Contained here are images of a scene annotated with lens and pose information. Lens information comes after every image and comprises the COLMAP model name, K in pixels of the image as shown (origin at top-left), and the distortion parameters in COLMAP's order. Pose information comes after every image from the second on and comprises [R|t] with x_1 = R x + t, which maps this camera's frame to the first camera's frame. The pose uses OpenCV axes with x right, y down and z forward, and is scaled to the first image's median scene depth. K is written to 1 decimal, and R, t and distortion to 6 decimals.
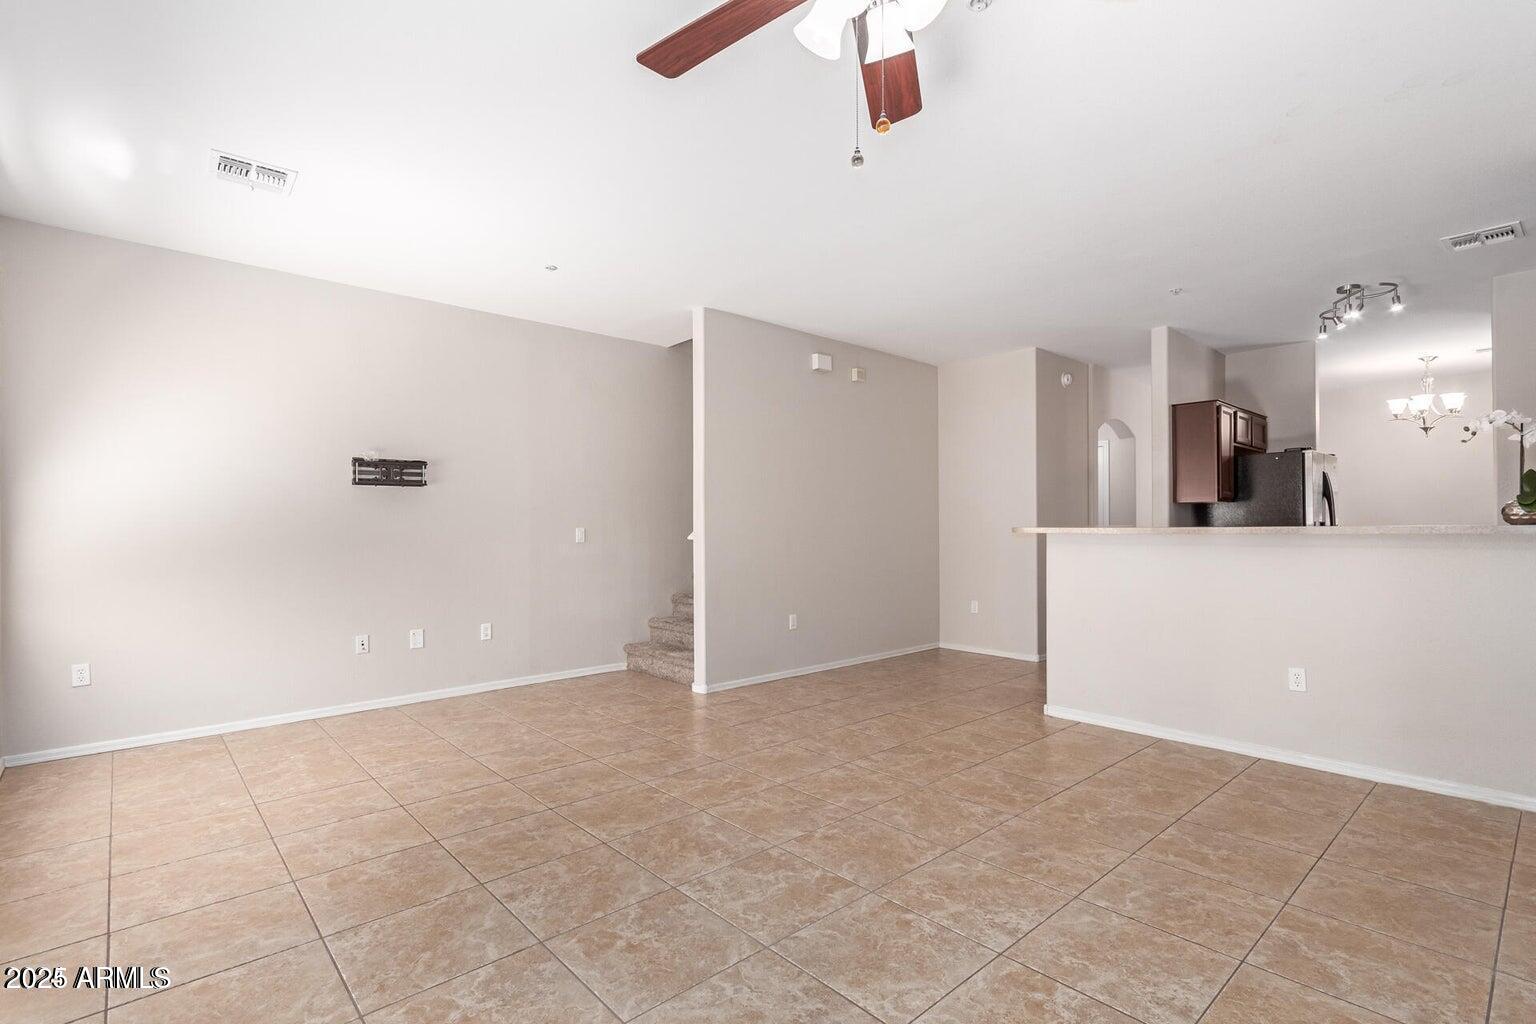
lens RADIAL K [[691.4, 0, 777.9], [0, 691.4, 519.0], [0, 0, 1]] dist [-0.001594, 0.000788]
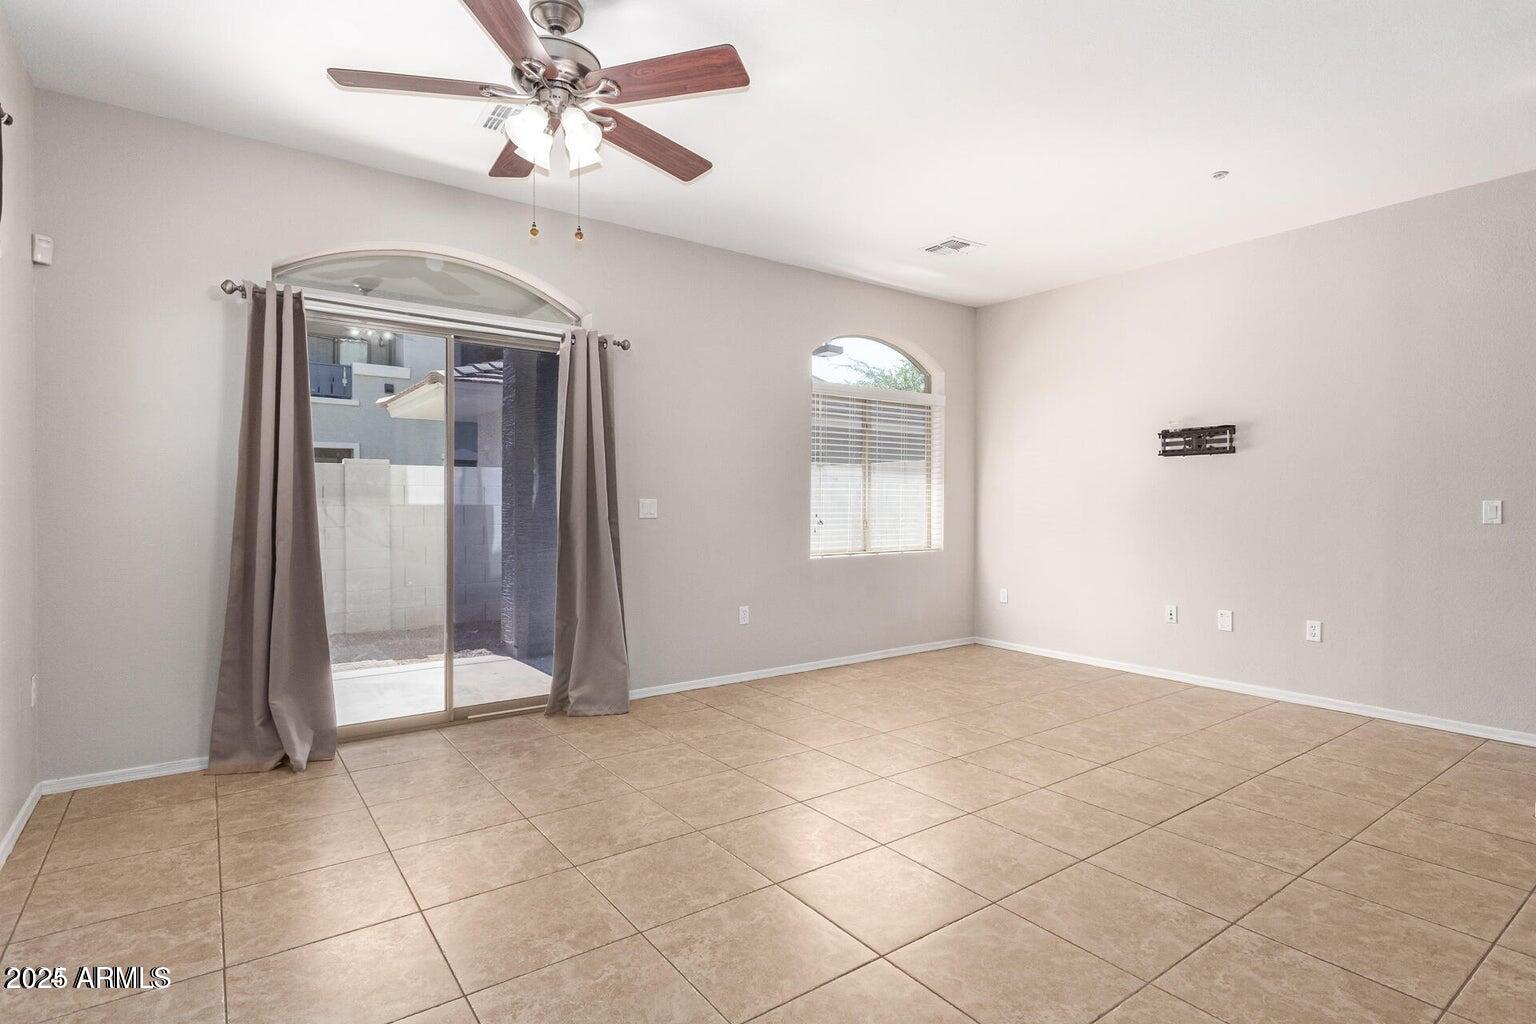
lens RADIAL K [[760.8, 0, 775.2], [0, 760.8, 501.2], [0, 0, 1]] dist [-0.006097, -0.000527]
pose [[-0.080636, 0.006209, -0.996724, 0.585440], [0.008633, 0.999947, 0.005530, 0.005546], [0.996706, -0.008159, -0.080685, 0.545487]]
